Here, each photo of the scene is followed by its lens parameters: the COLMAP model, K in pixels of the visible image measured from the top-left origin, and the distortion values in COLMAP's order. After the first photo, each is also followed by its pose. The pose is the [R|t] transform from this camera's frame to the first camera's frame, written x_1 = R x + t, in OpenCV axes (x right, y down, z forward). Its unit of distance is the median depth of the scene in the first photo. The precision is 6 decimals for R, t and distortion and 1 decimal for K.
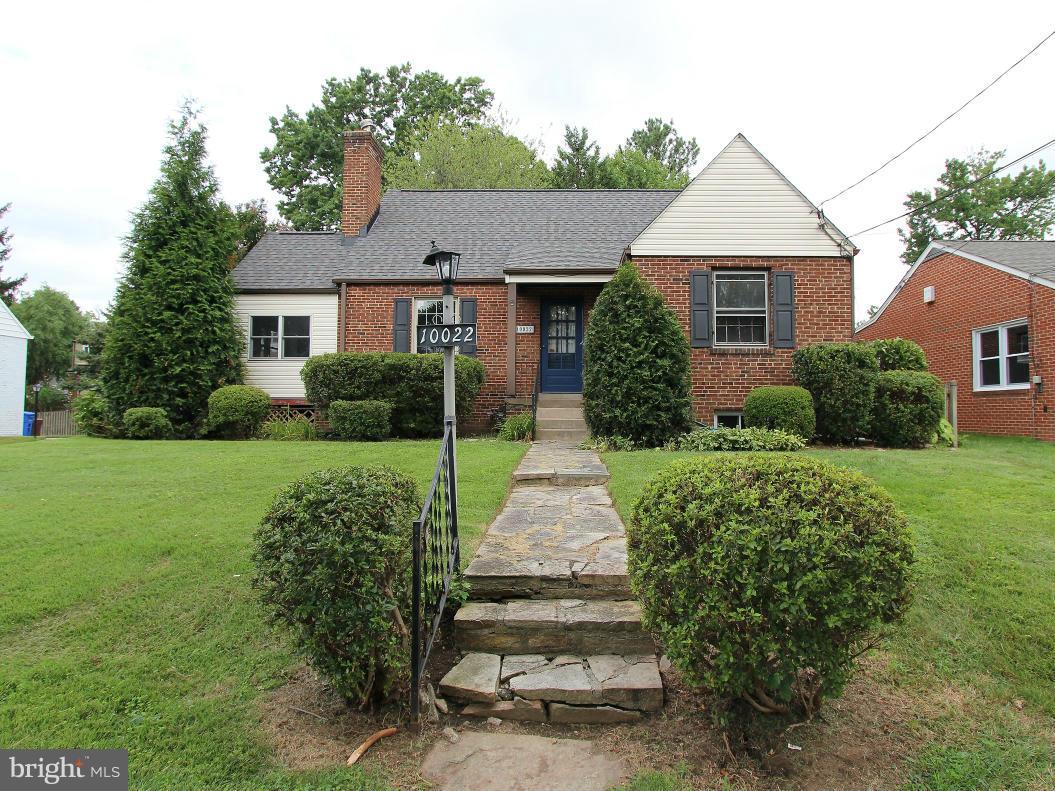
lens RADIAL K [[578.0, 0, 527.5], [0, 578.0, 395.5], [0, 0, 1]] dist [-0.000138, -0.000286]
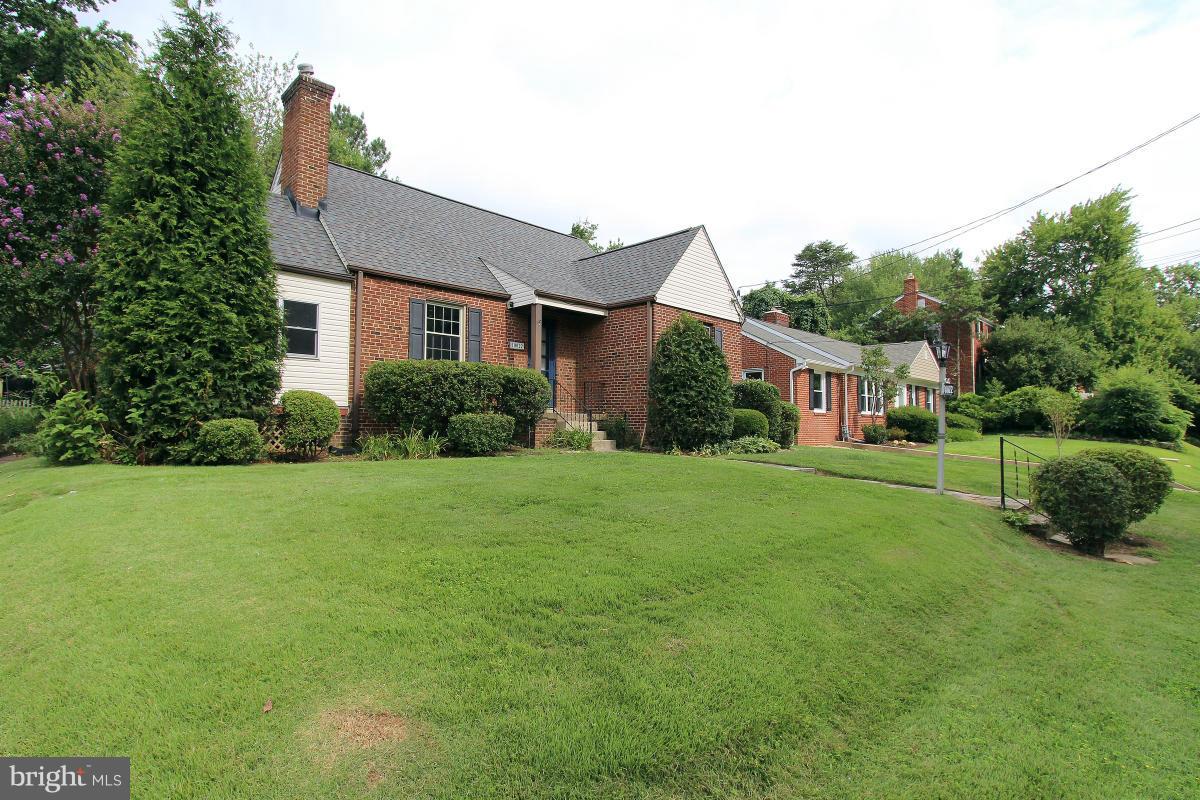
lens RADIAL K [[576.0, 0, 605.6], [0, 576.0, 400.5], [0, 0, 1]] dist [-0.000745, -0.000370]
pose [[0.715143, 0.031443, 0.698271, -0.646054], [-0.028274, 0.999471, -0.016049, -0.002346], [-0.698406, -0.008266, 0.715654, 0.143354]]
